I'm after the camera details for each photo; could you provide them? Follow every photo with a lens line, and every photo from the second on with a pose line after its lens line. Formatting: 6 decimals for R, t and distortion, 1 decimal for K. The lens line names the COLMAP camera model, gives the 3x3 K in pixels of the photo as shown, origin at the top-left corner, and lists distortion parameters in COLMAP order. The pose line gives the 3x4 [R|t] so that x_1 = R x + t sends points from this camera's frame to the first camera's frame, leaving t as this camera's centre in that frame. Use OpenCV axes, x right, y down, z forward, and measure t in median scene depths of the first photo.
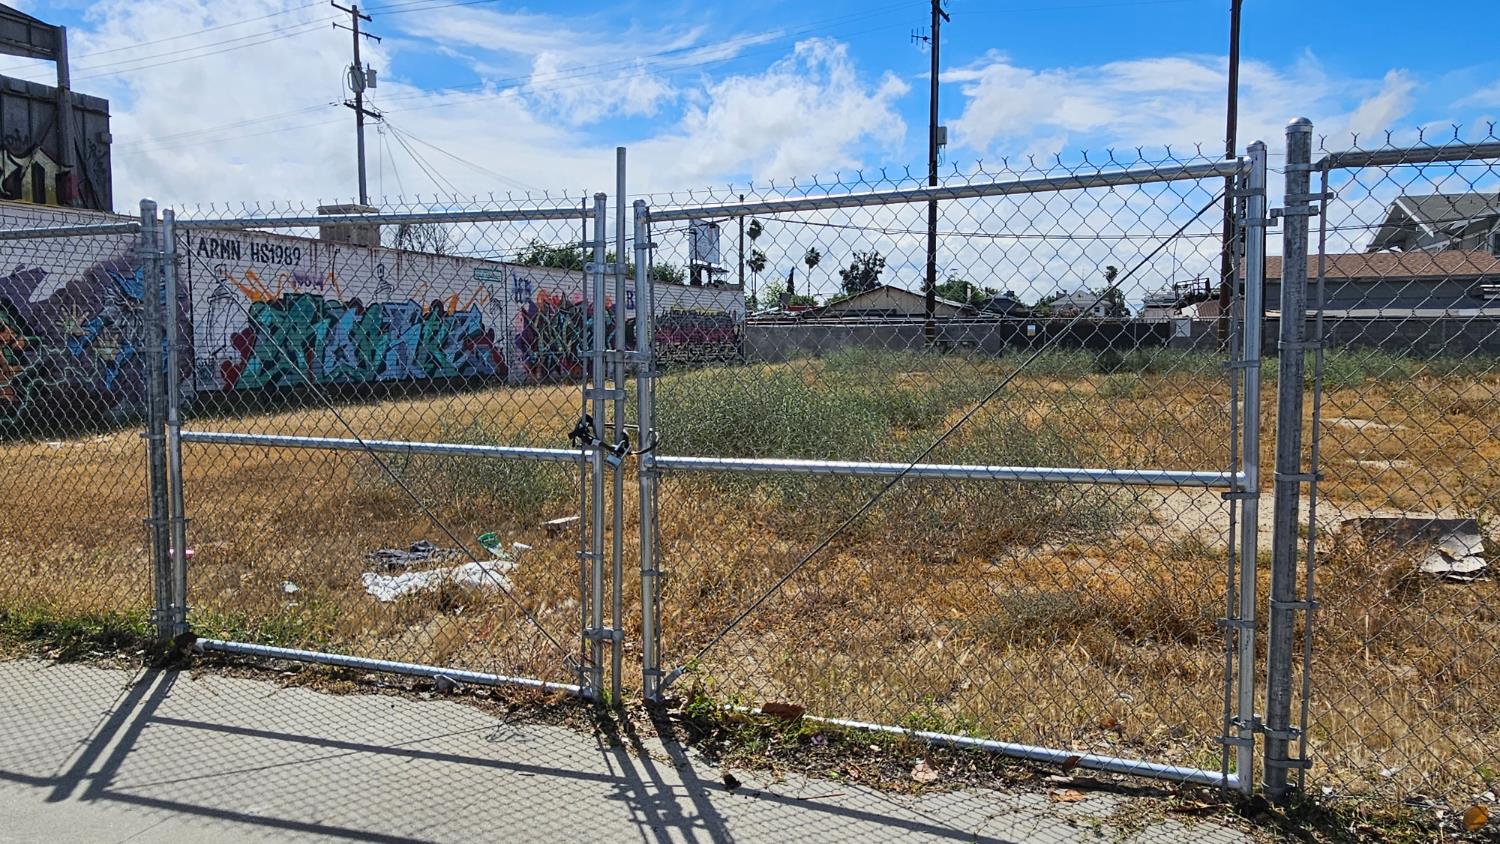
lens RADIAL K [[1026.6, 0, 739.3], [0, 1026.6, 428.2], [0, 0, 1]] dist [0.000817, 0.001922]
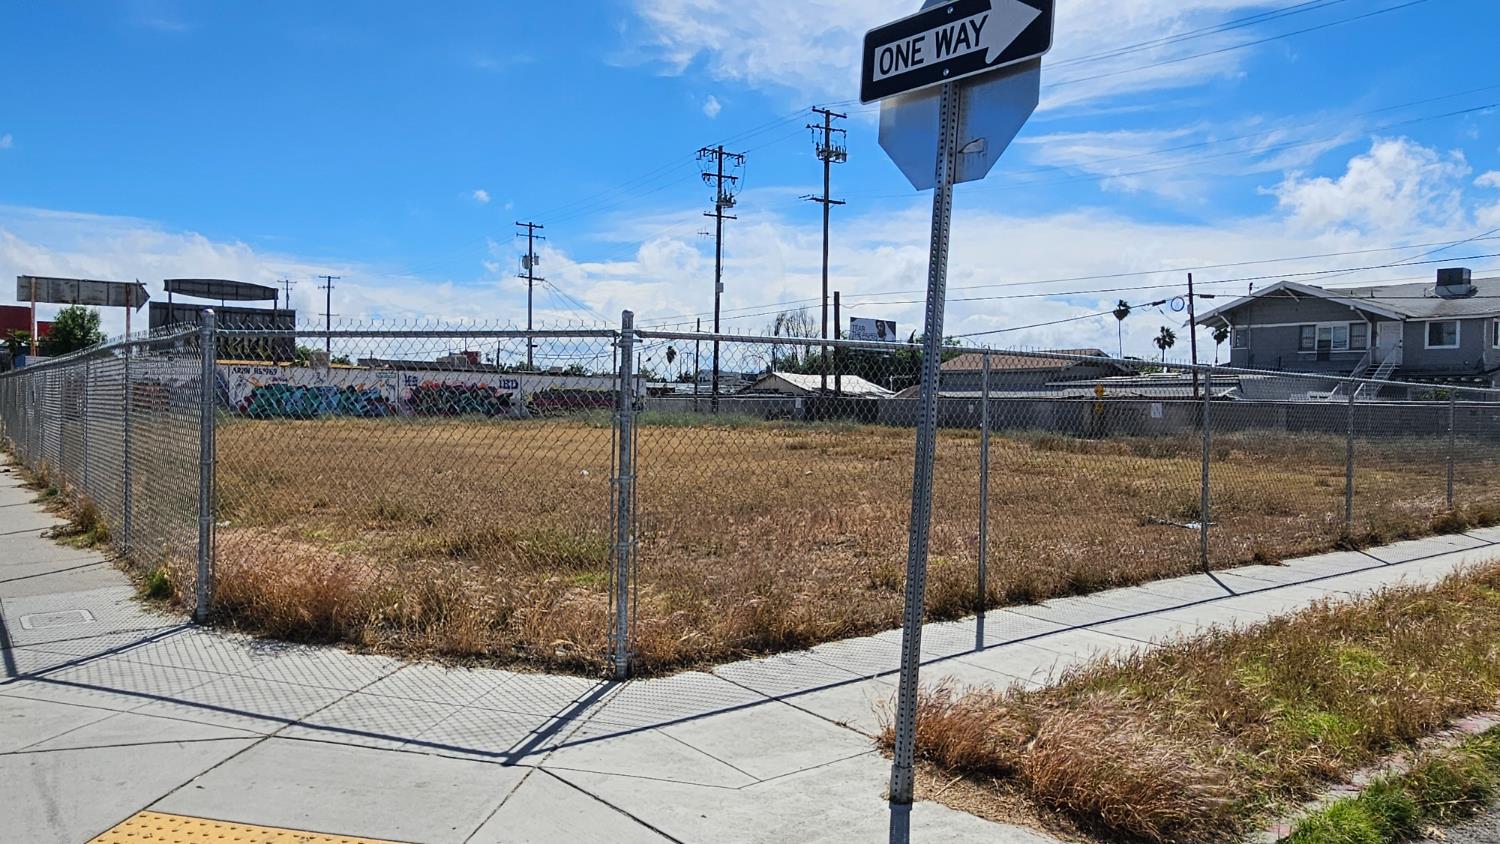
lens RADIAL K [[1026.6, 0, 739.3], [0, 1026.6, 428.2], [0, 0, 1]] dist [0.000817, 0.001922]
pose [[0.848194, 0.028458, -0.528920, 1.924152], [-0.065328, 0.996552, -0.051142, 0.053304], [0.525642, 0.077932, 0.847129, -0.687821]]
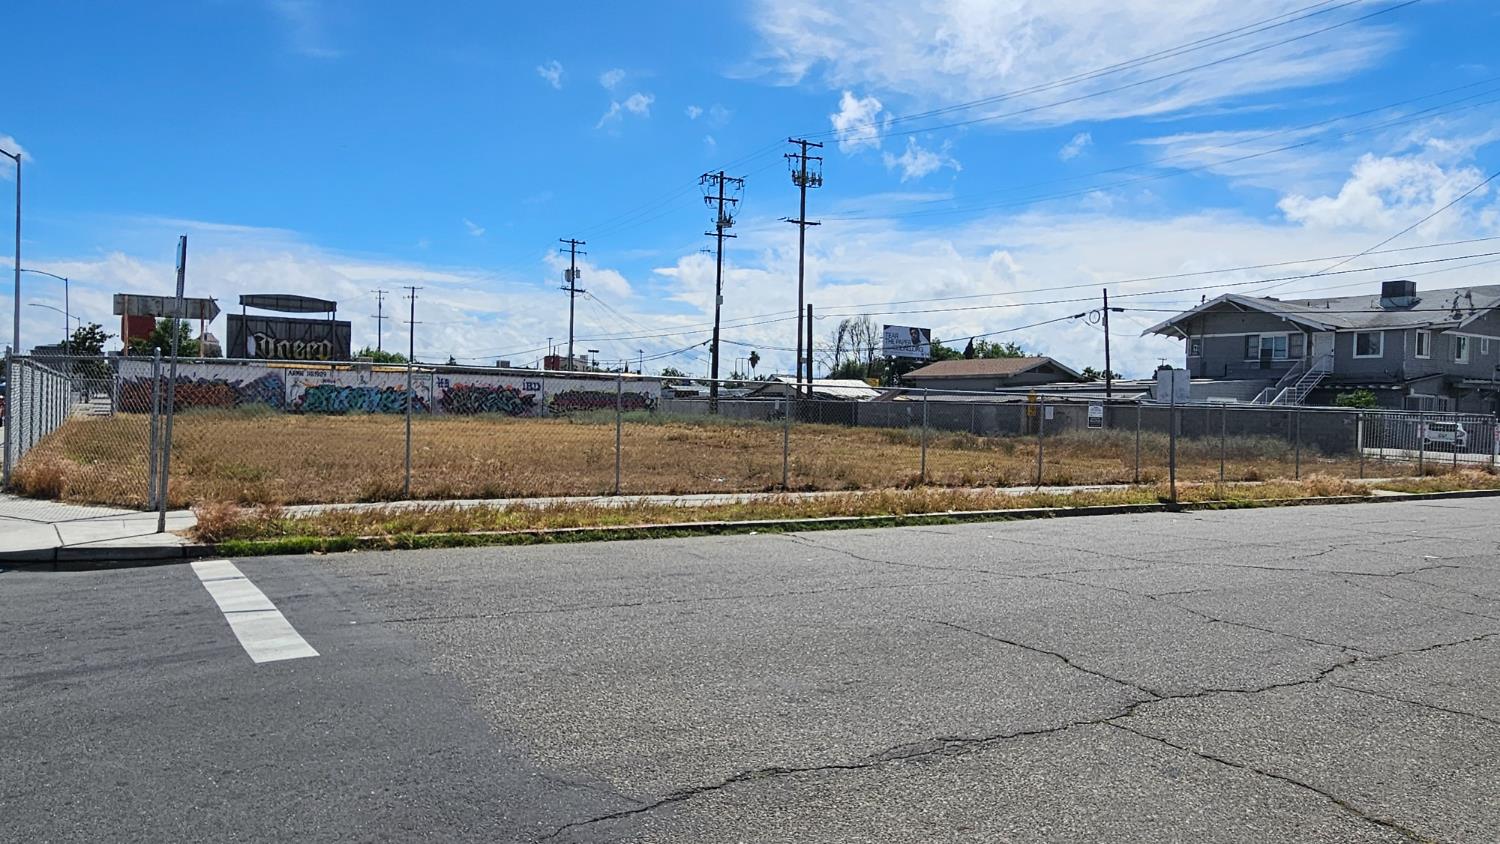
lens RADIAL K [[1026.6, 0, 739.3], [0, 1026.6, 428.2], [0, 0, 1]] dist [0.000817, 0.001922]
pose [[0.788403, 0.034513, -0.614191, 2.355793], [-0.080889, 0.995572, -0.047889, 0.058431], [0.609818, 0.087437, 0.787703, -0.736889]]
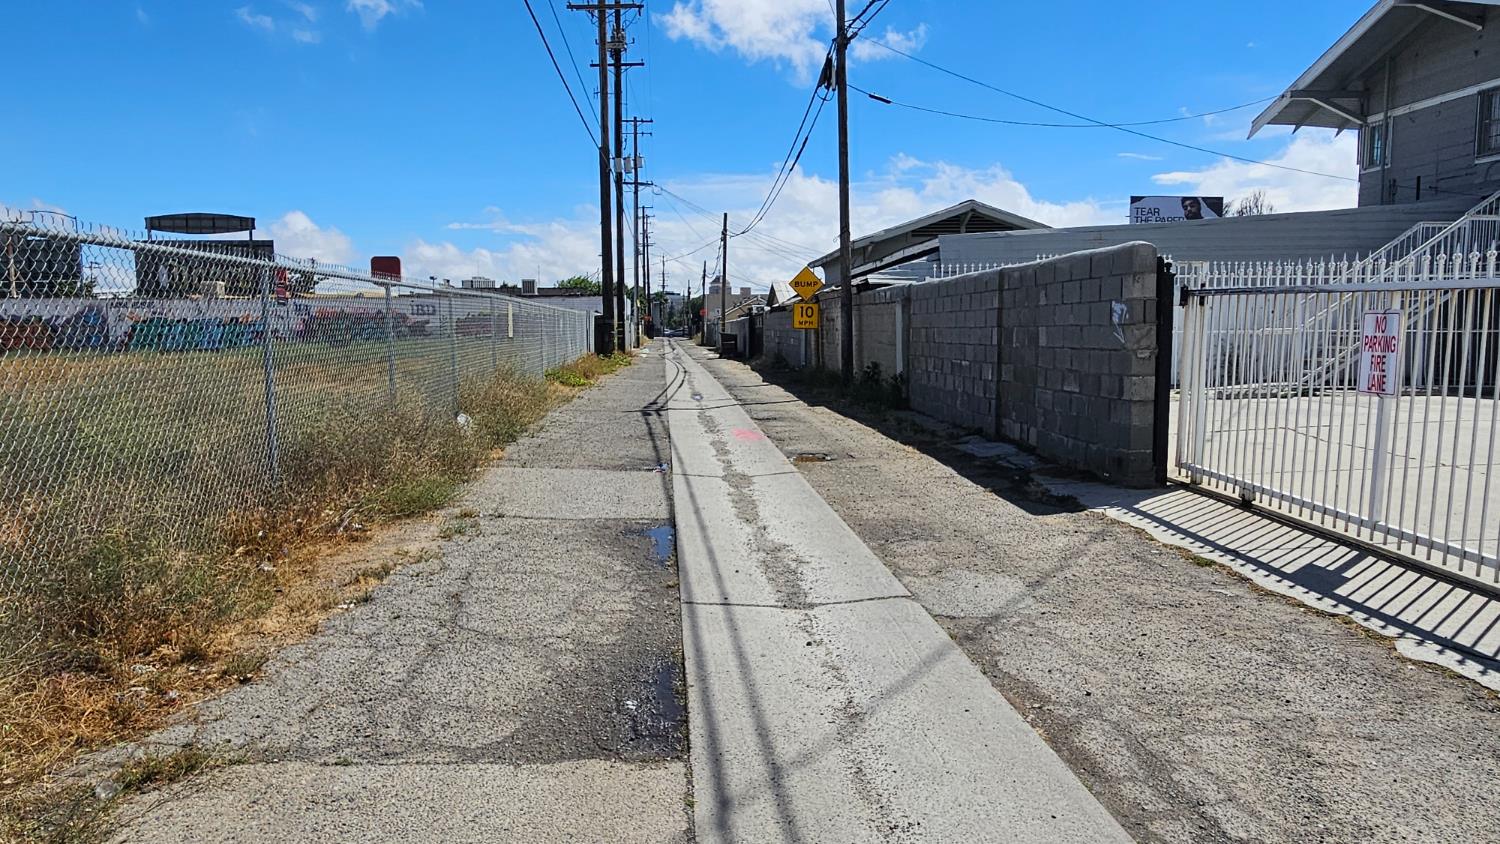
lens RADIAL K [[1026.6, 0, 739.3], [0, 1026.6, 428.2], [0, 0, 1]] dist [0.000817, 0.001922]
pose [[0.411233, 0.085219, -0.907538, 2.381227], [-0.074281, 0.995442, 0.059815, -0.096115], [0.908499, 0.042815, 0.415689, 1.076721]]
